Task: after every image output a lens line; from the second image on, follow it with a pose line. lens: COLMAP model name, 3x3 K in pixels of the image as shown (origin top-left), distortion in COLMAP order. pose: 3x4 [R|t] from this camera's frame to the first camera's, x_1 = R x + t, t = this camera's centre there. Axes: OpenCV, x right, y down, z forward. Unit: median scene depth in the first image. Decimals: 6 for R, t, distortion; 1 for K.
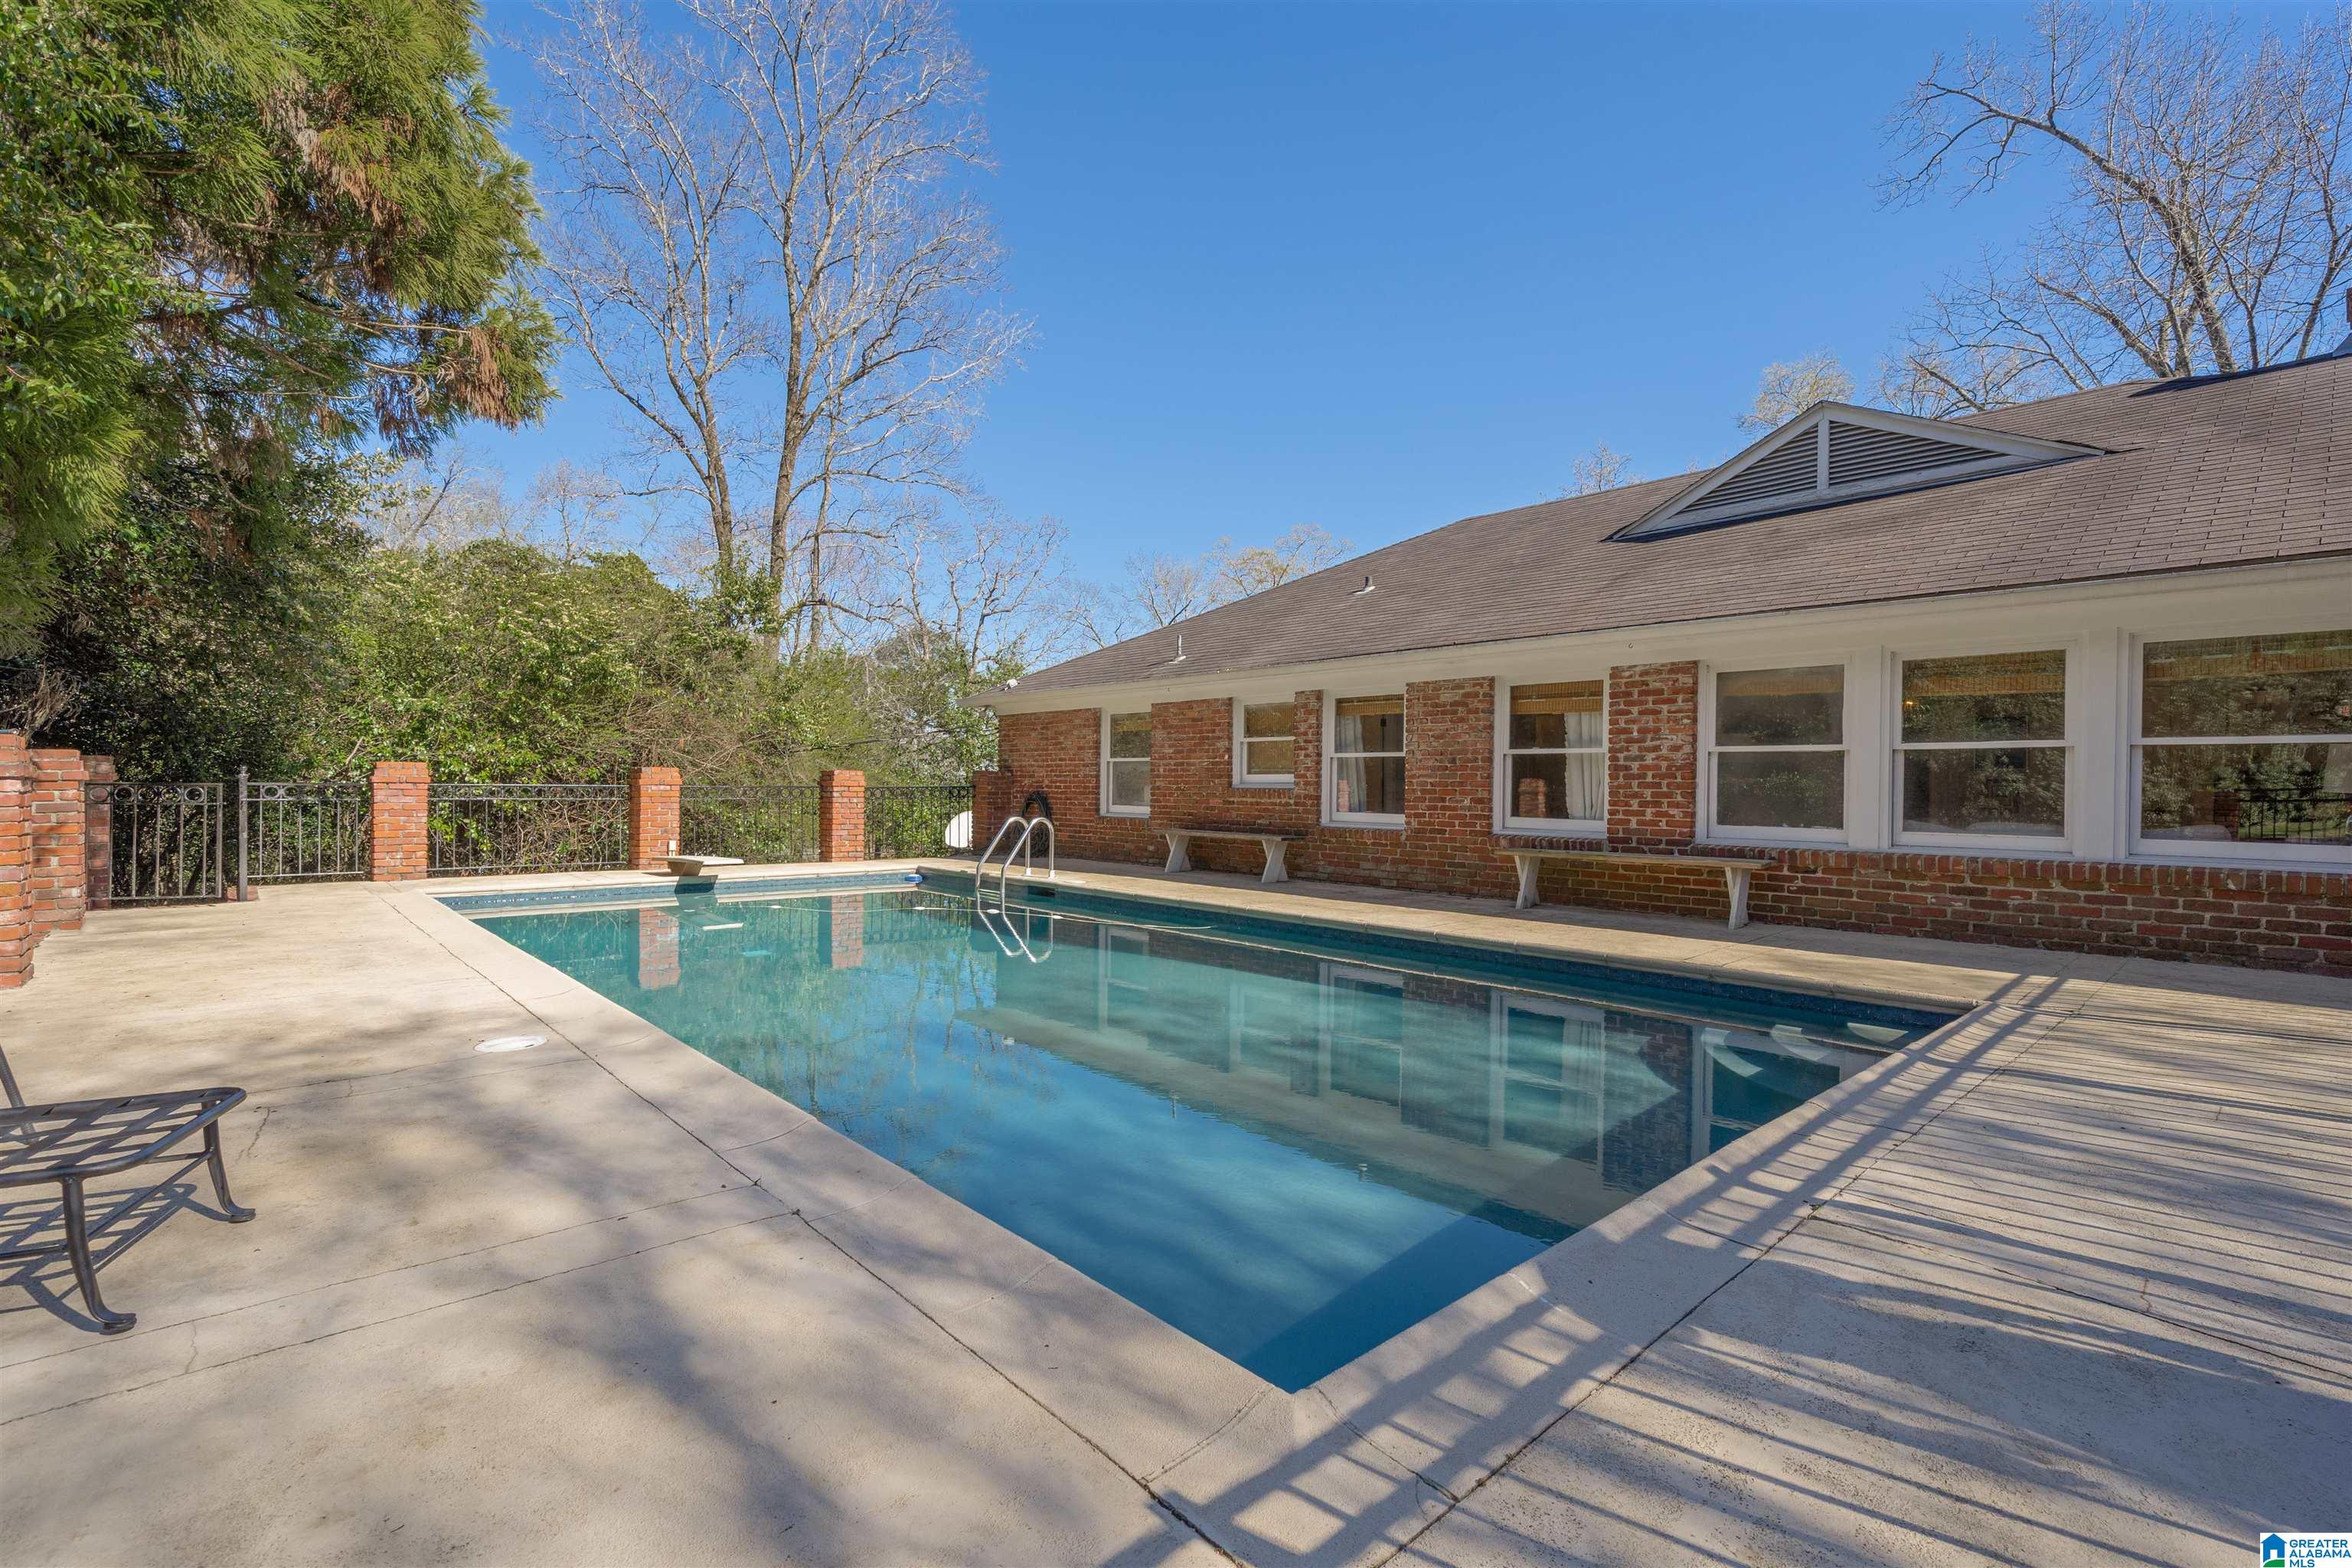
lens RADIAL K [[1061.1, 0, 1174.5], [0, 1061.1, 792.2], [0, 0, 1]] dist [0.004312, -0.000038]
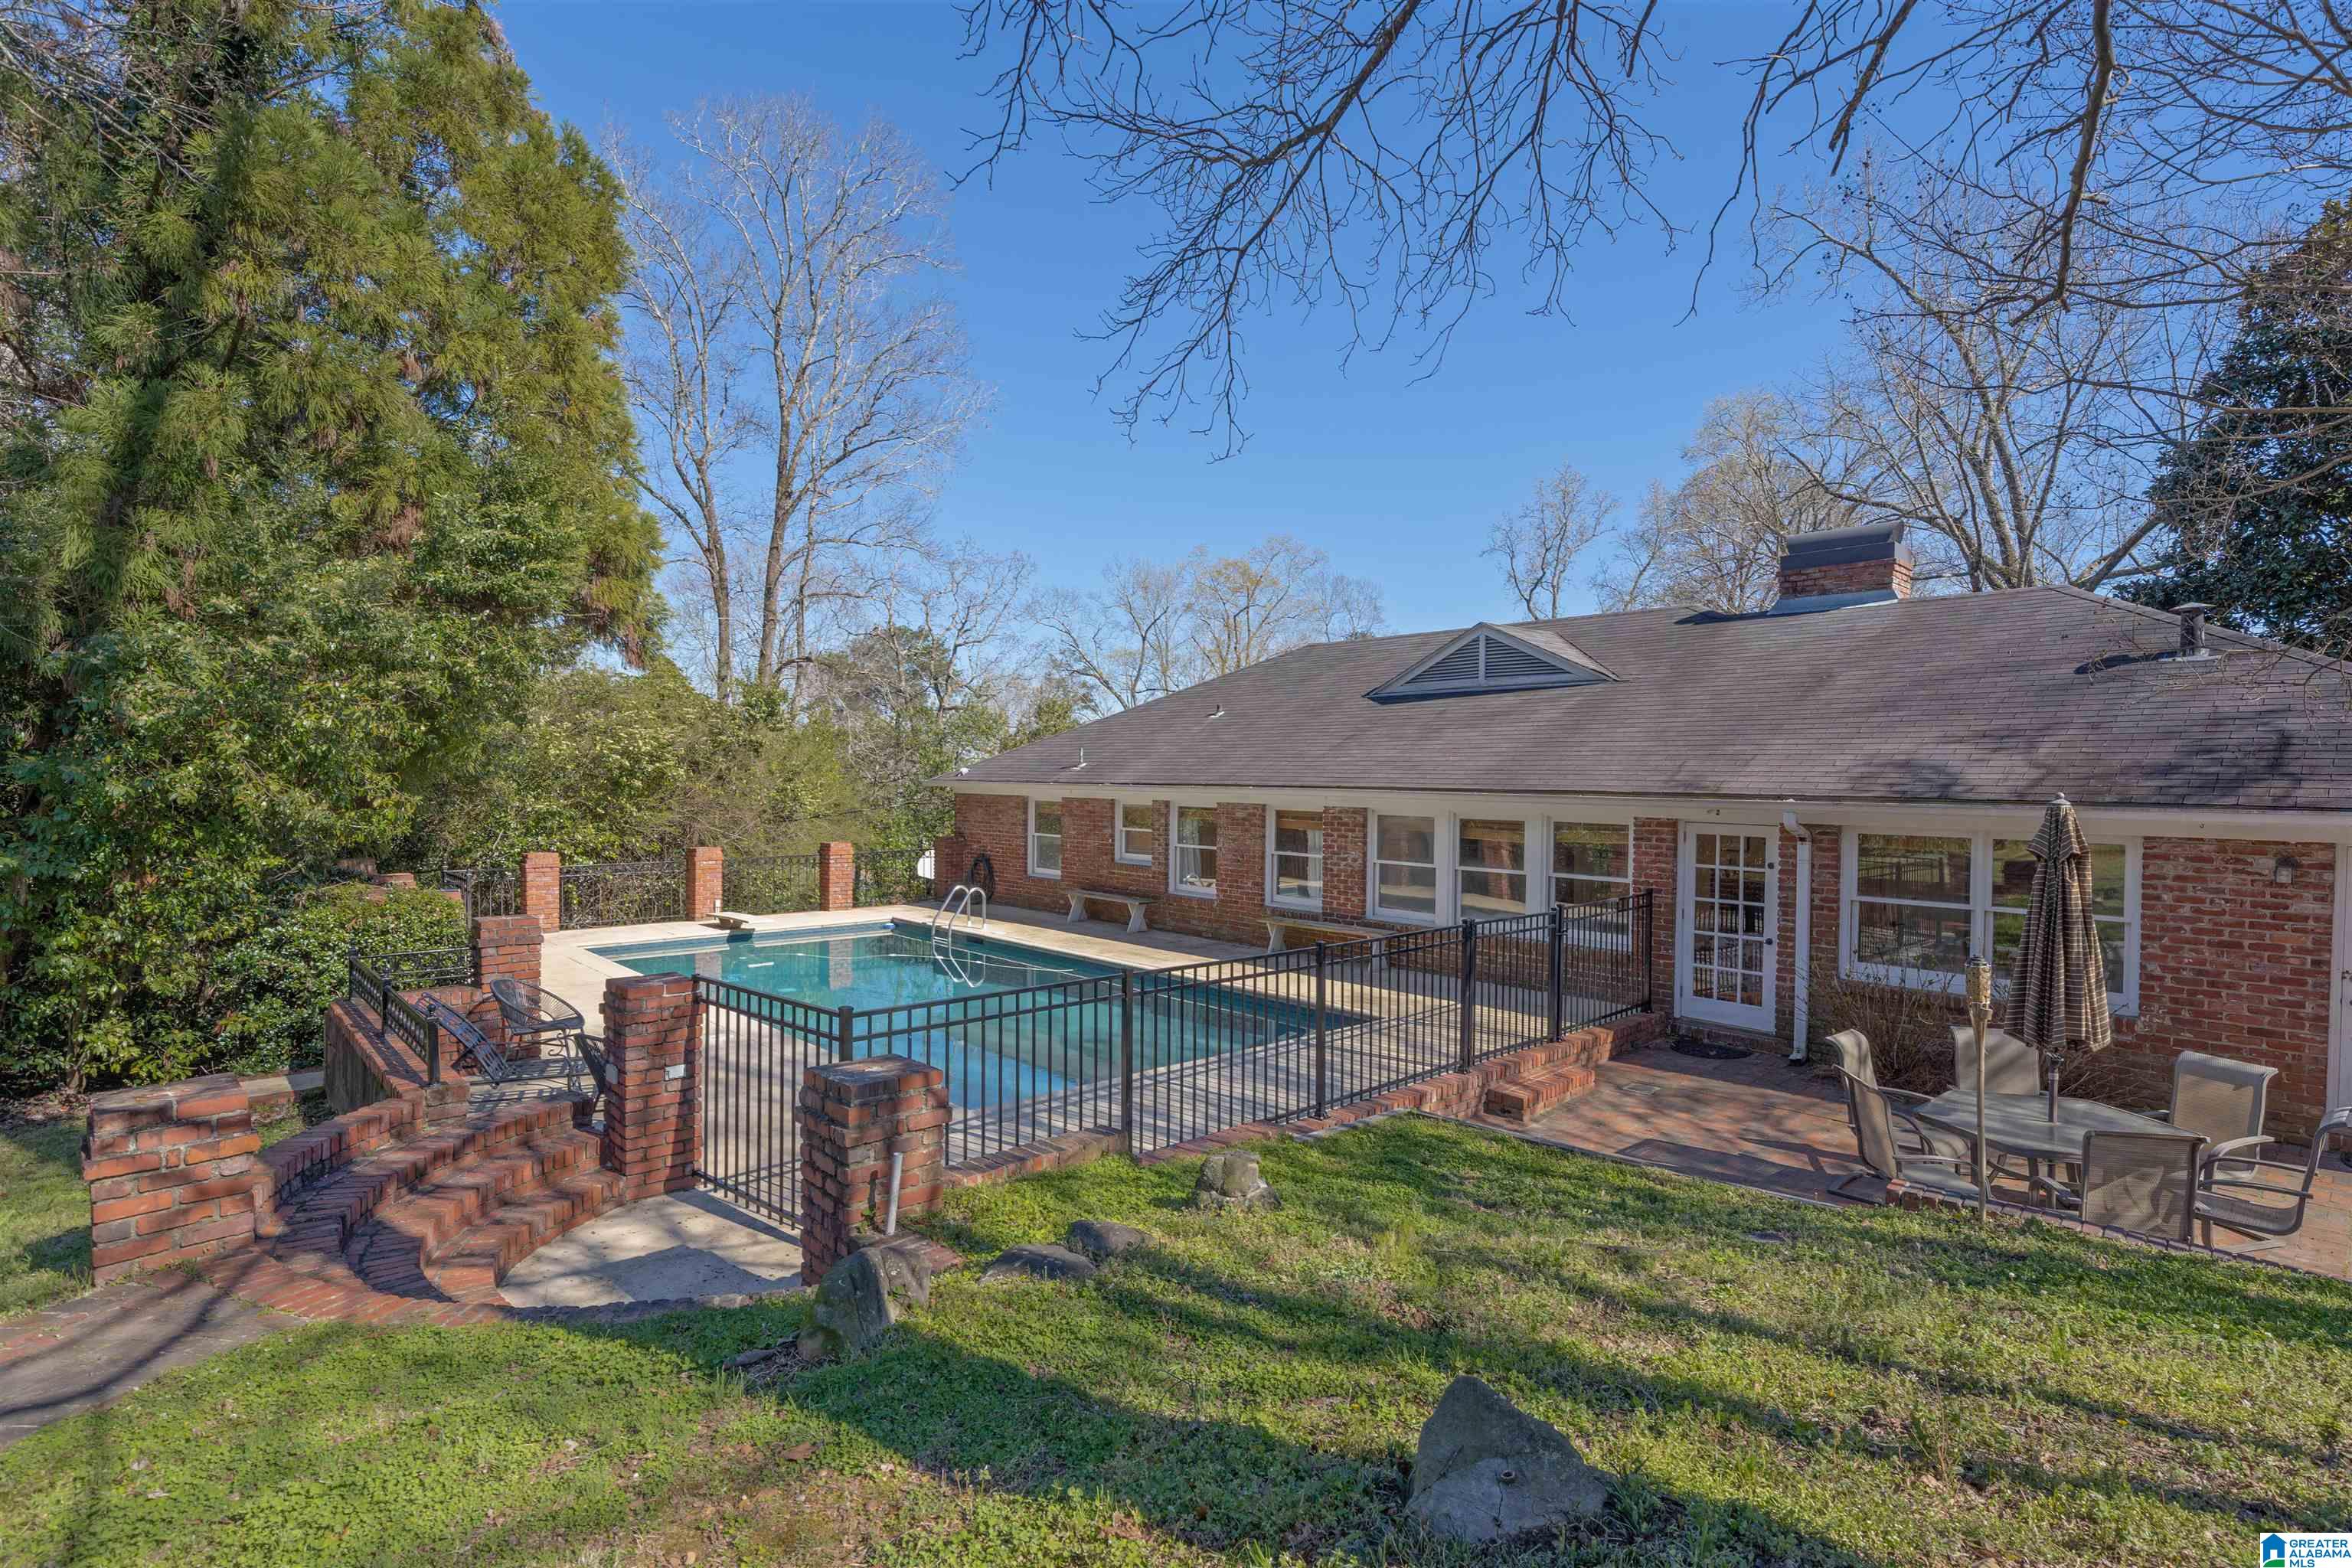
lens RADIAL K [[1134.3, 0, 1177.6], [0, 1134.3, 795.0], [0, 0, 1]] dist [-0.003148, -0.000089]
pose [[0.999983, -0.001416, 0.005609, 0.127980], [0.001355, 0.999940, 0.010825, -0.108297], [-0.005624, -0.010817, 0.999926, -0.500676]]
